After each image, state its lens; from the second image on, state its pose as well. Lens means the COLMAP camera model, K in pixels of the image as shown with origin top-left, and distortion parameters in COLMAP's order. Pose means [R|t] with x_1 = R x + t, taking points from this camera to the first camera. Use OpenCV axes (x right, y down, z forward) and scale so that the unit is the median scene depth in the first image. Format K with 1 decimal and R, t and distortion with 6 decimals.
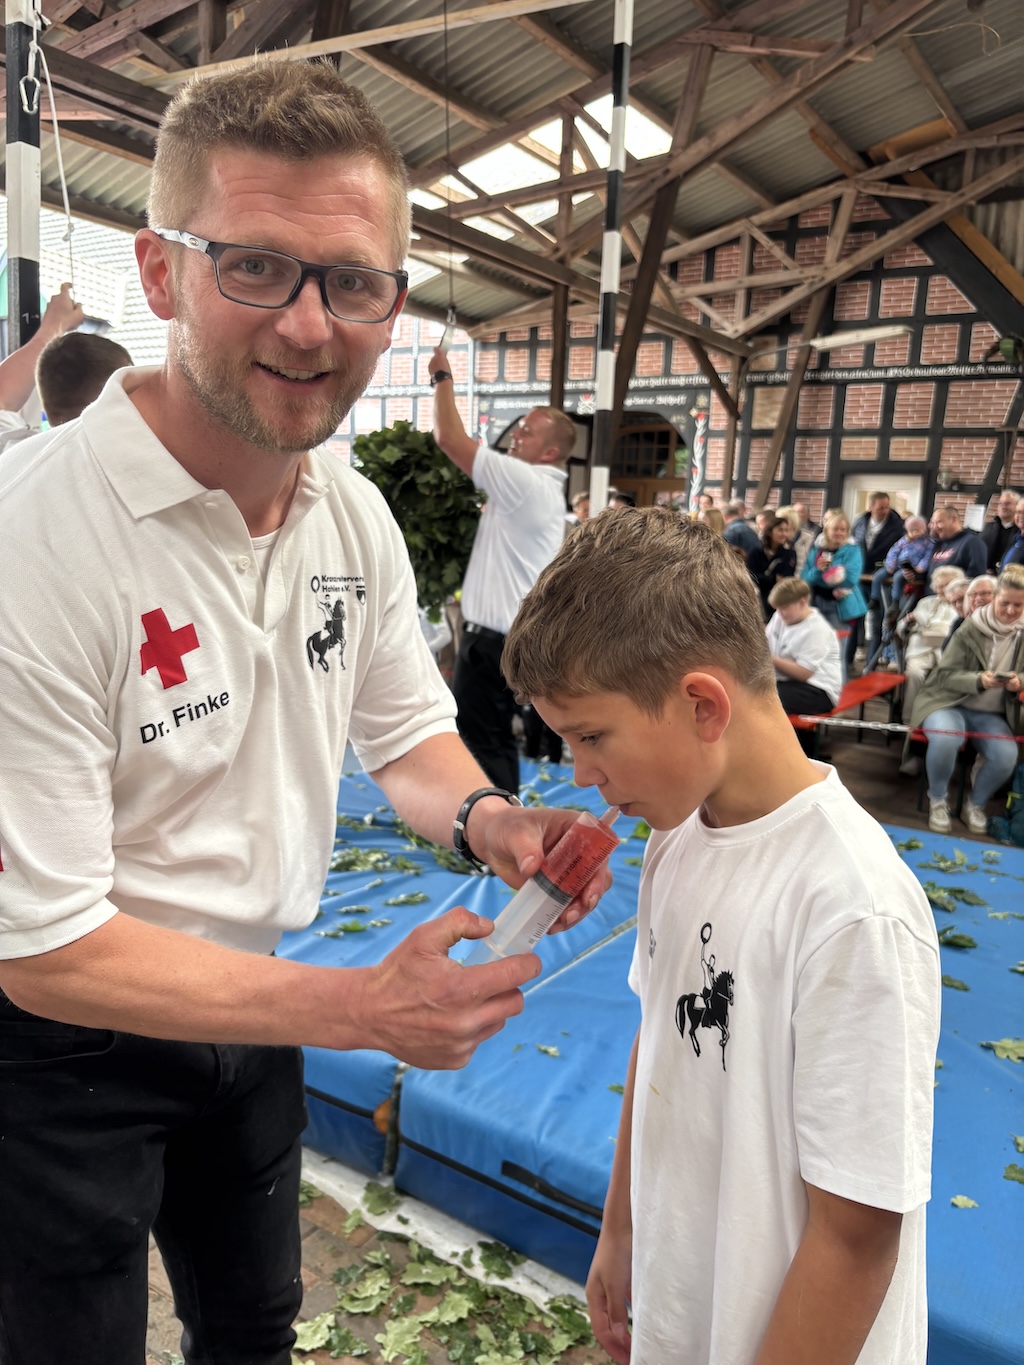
lens RADIAL K [[1033.8, 0, 504.6], [0, 1033.8, 688.2], [0, 0, 1]] dist [0.040927, -0.049659]
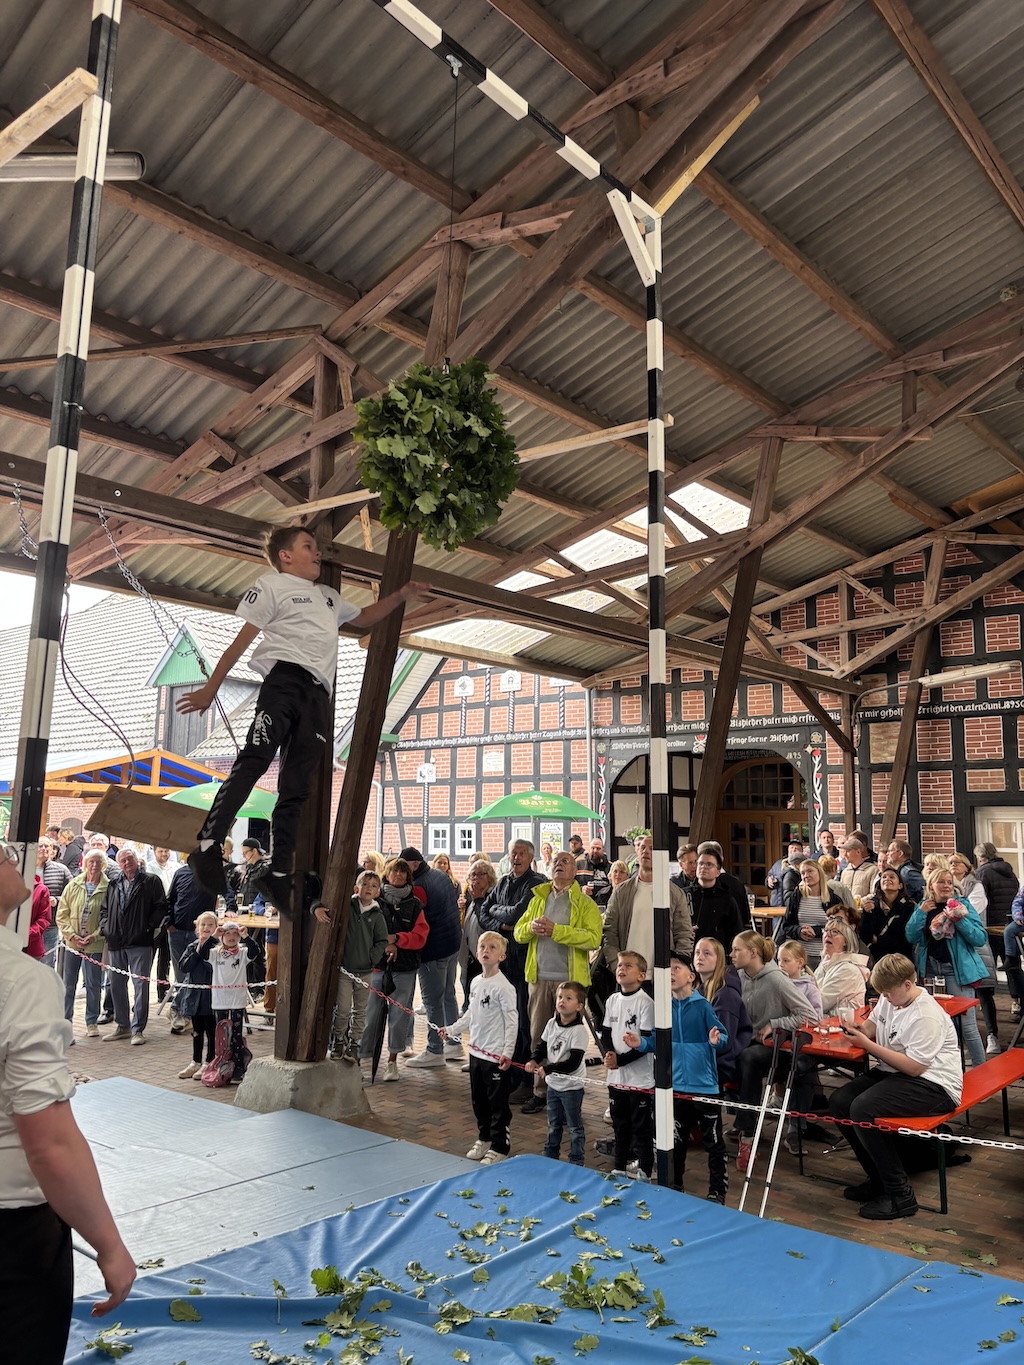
lens RADIAL K [[1033.8, 0, 521.1], [0, 1033.8, 684.9], [0, 0, 1]] dist [0.040927, -0.049659]
pose [[0.991893, -0.048321, -0.117531, 0.030595], [0.009885, 0.951420, -0.307736, -0.022027], [0.126691, 0.304080, 0.944185, 0.003816]]
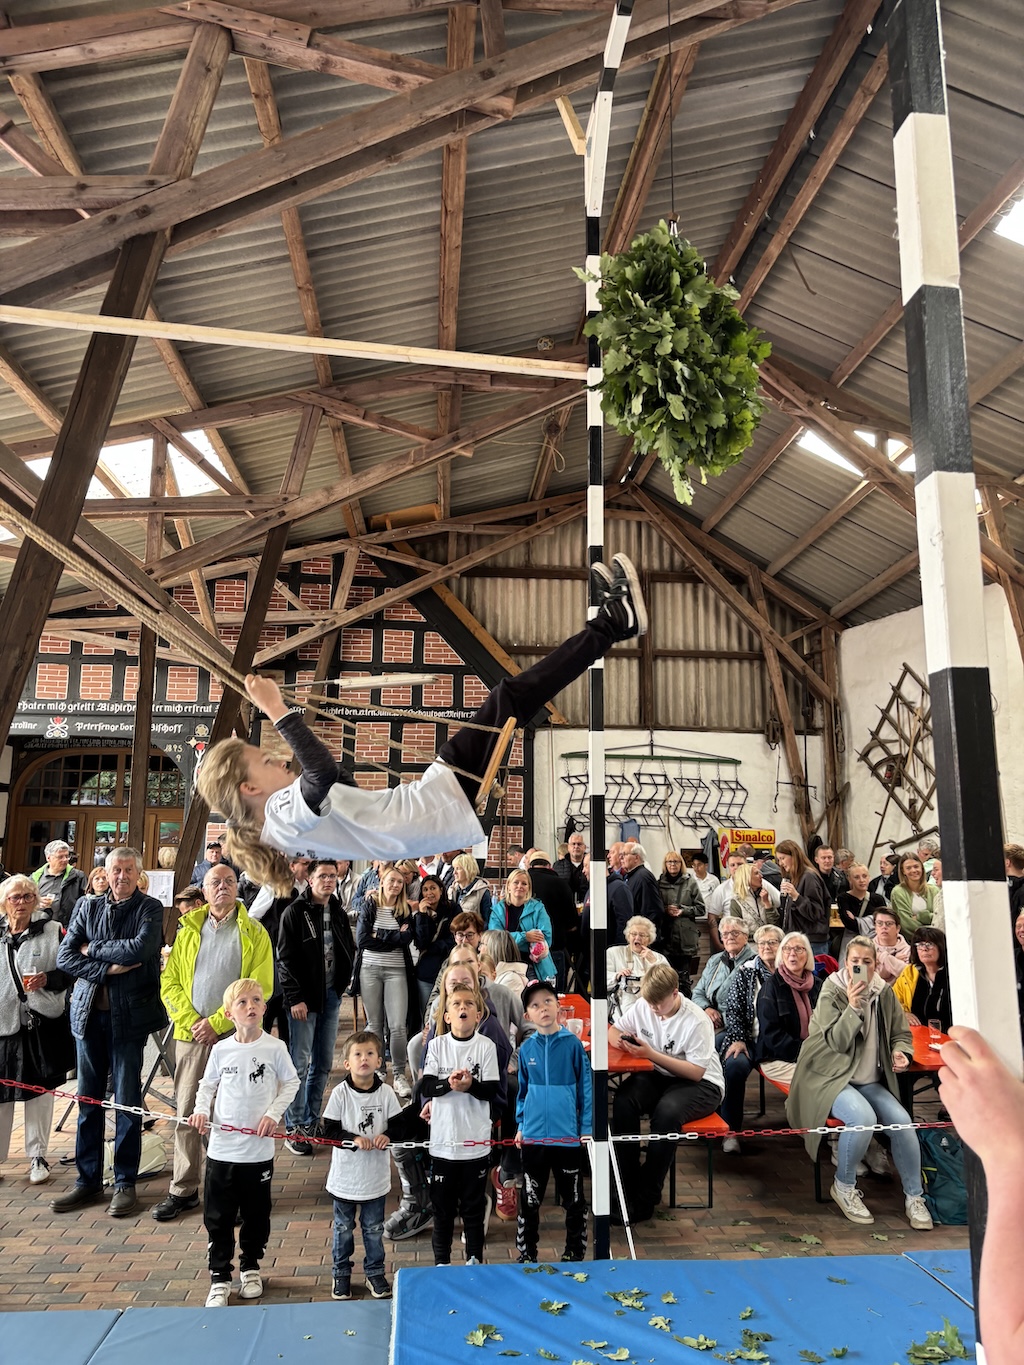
lens RADIAL K [[1033.8, 0, 510.2], [0, 1033.8, 672.1], [0, 0, 1]] dist [0.040927, -0.049659]
pose [[0.782644, 0.067506, 0.618798, -0.191313], [0.124293, 0.957135, -0.261618, -0.054567], [-0.609934, 0.281666, 0.740705, 0.142390]]
